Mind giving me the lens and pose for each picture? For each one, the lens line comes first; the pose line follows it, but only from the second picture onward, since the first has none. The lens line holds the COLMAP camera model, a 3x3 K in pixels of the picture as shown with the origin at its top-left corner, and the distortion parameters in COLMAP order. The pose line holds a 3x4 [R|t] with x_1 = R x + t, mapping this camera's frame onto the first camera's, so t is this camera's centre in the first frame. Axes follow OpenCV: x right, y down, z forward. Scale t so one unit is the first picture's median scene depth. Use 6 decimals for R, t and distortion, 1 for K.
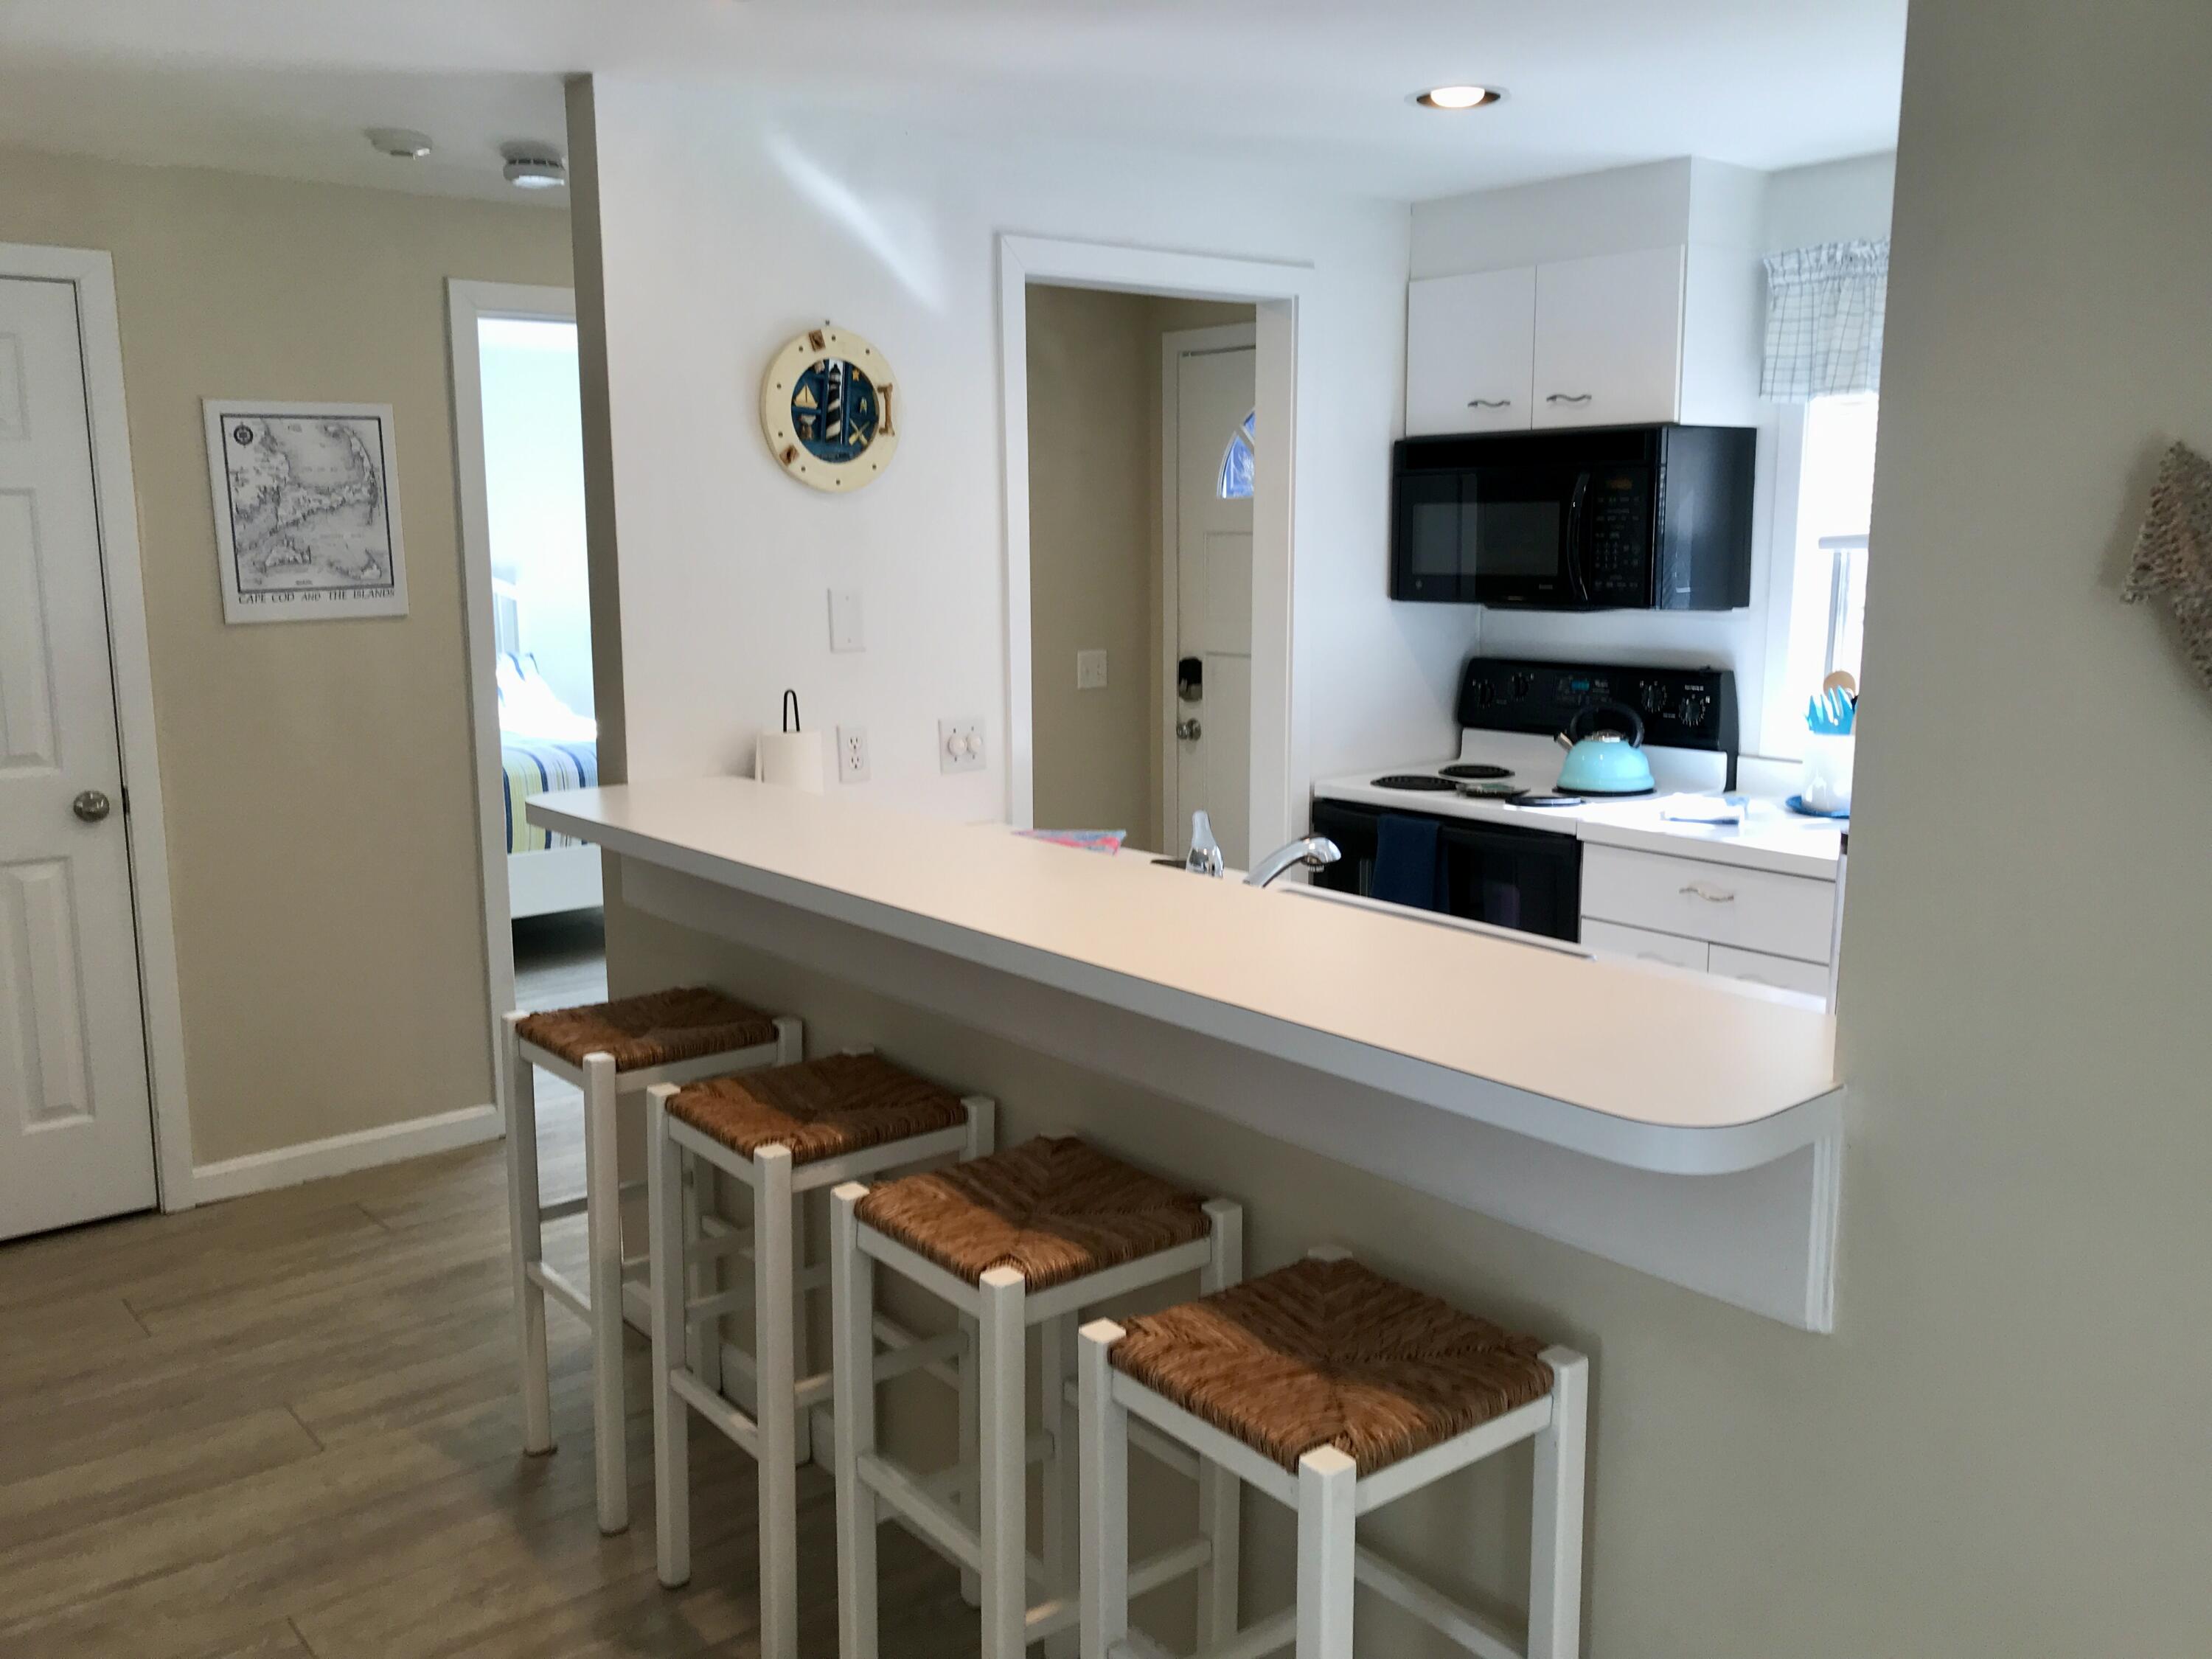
lens RADIAL K [[1806.6, 0, 1098.1], [0, 1806.6, 827.6], [0, 0, 1]] dist [0.032971, -0.027159]
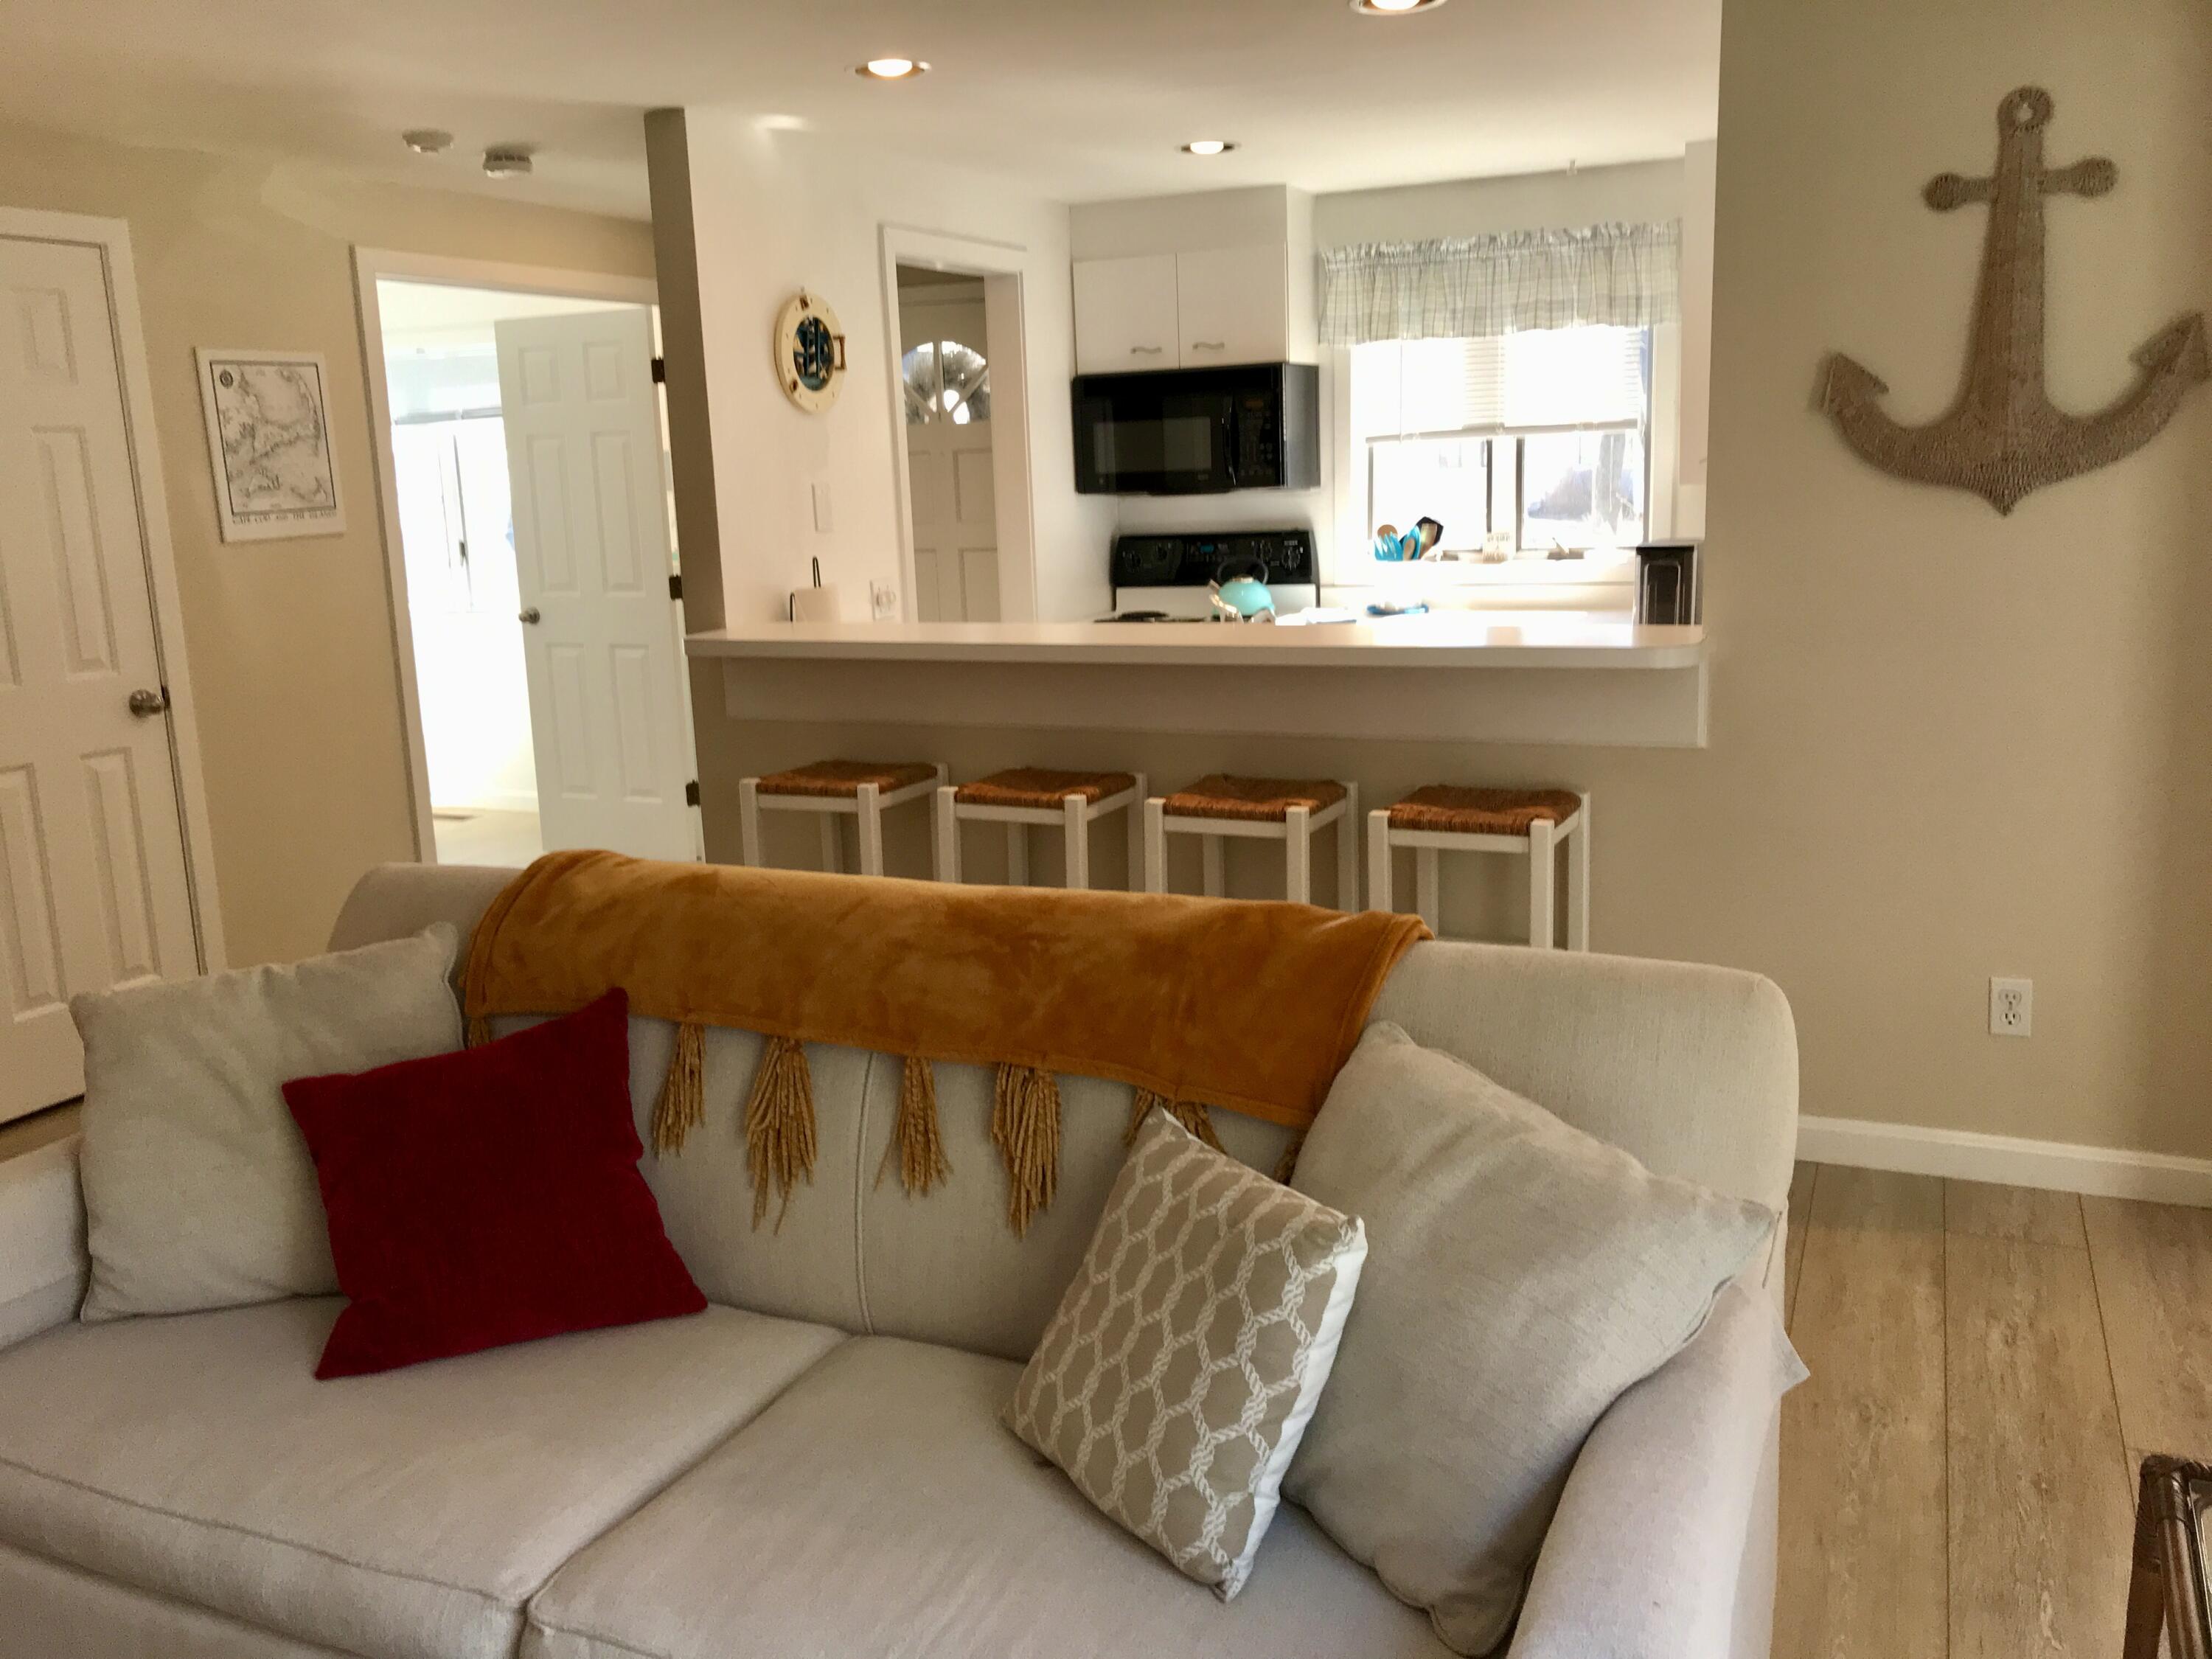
lens RADIAL K [[1806.6, 0, 1090.6], [0, 1806.6, 821.7], [0, 0, 1]] dist [0.032971, -0.027159]
pose [[0.904004, -0.111532, 0.412720, -0.479885], [0.103863, 0.993744, 0.041048, 0.075852], [-0.414716, 0.005759, 0.909933, -0.289798]]
